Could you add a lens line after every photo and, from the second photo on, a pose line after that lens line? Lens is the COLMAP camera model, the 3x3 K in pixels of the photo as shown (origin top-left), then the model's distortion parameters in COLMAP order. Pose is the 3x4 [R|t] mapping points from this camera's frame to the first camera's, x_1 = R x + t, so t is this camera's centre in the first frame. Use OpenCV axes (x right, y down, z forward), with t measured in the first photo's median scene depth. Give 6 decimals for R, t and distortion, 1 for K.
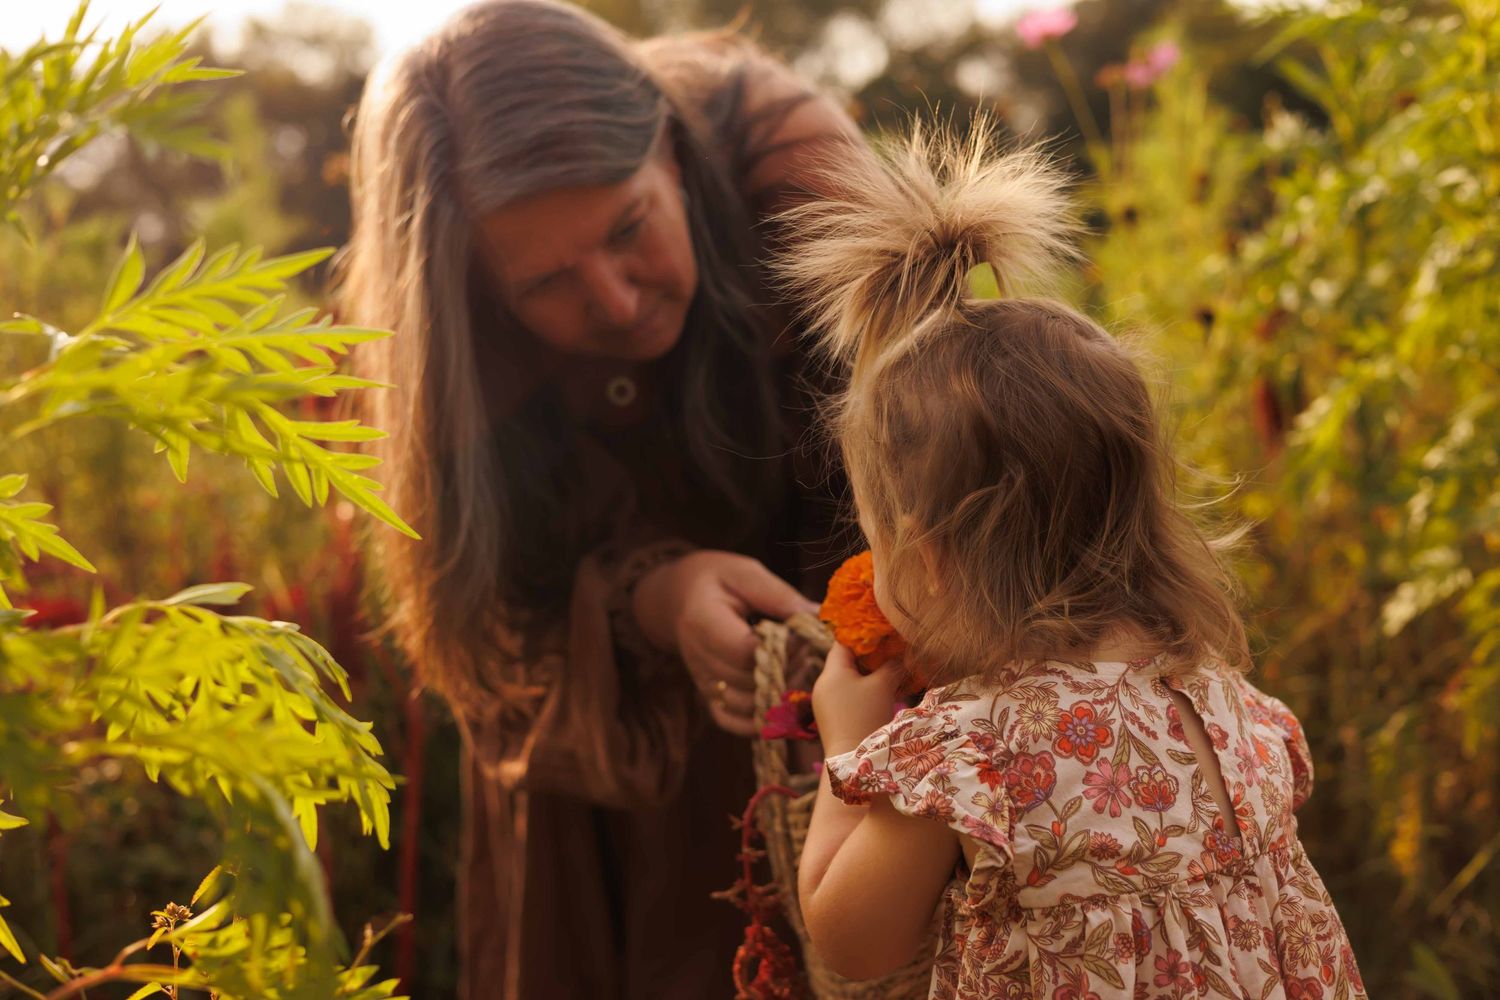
lens RADIAL K [[2308.8, 0, 750.0], [0, 2308.8, 500.0], [0, 0, 1]] dist [-0.041571, -0.076075]
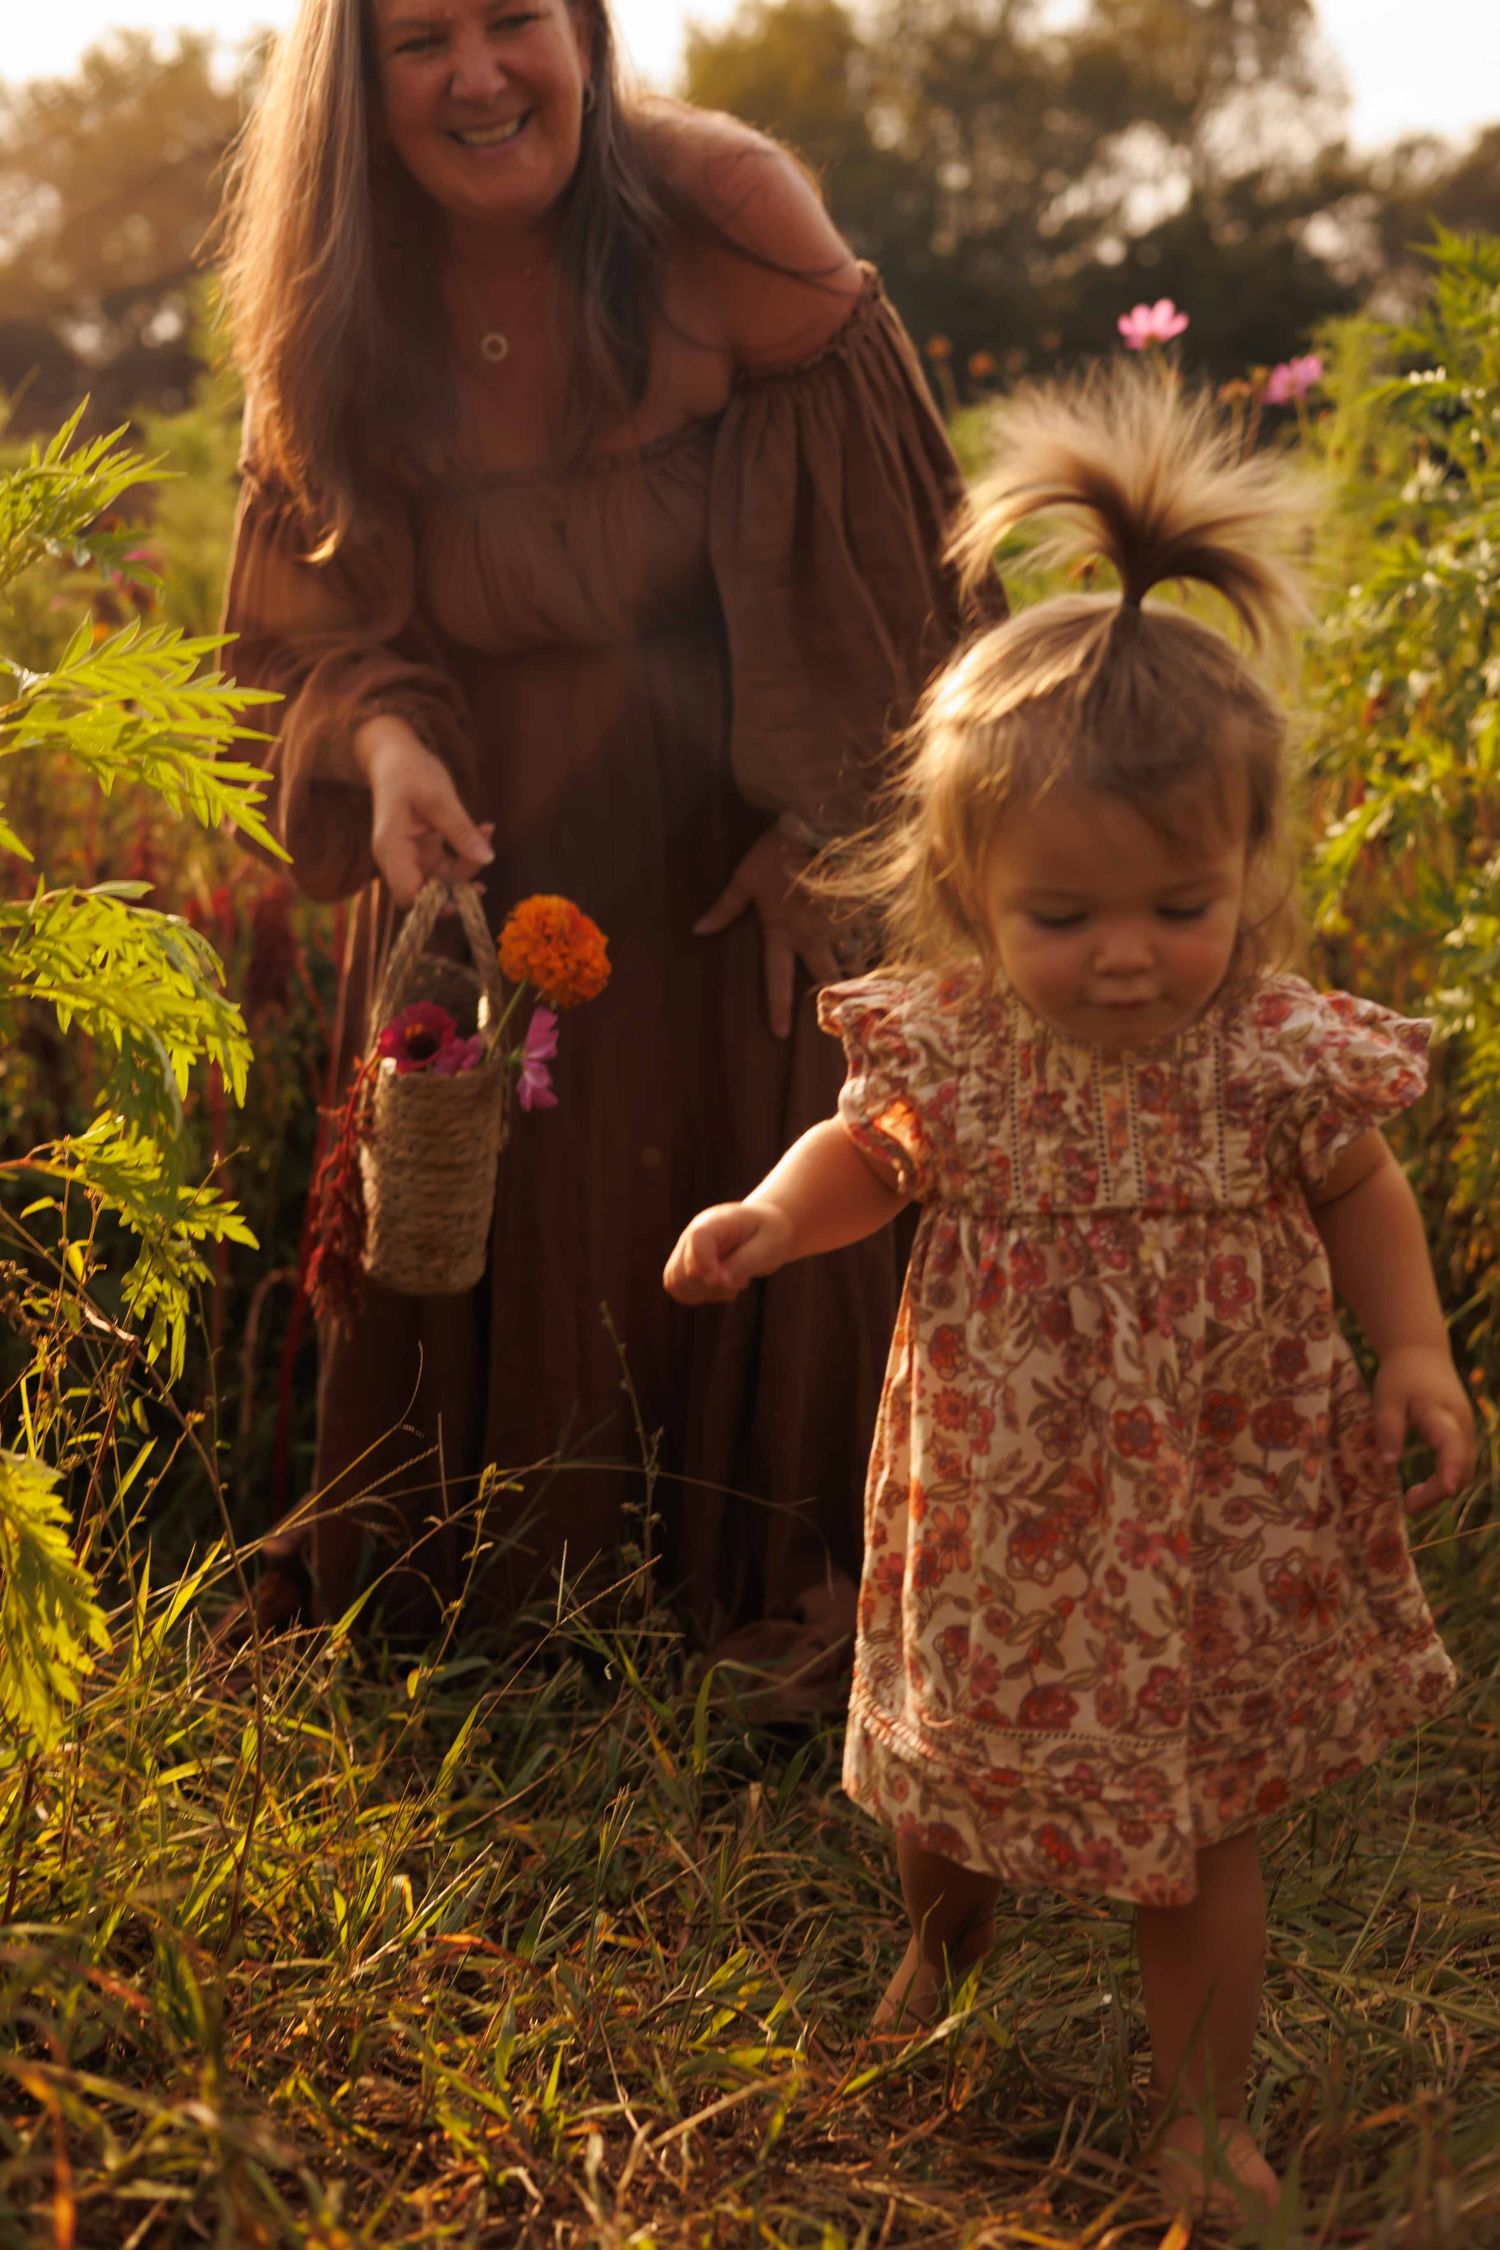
lens RADIAL K [[3463.1, 0, 750.0], [0, 3463.1, 1125.0], [0, 0, 1]] dist [-0.041571, -0.076075]
pose [[0.993113, 0.109241, -0.042333, 0.215942], [-0.105191, 0.990522, 0.088328, -0.036905], [0.051580, -0.083267, 0.995192, -0.938552]]
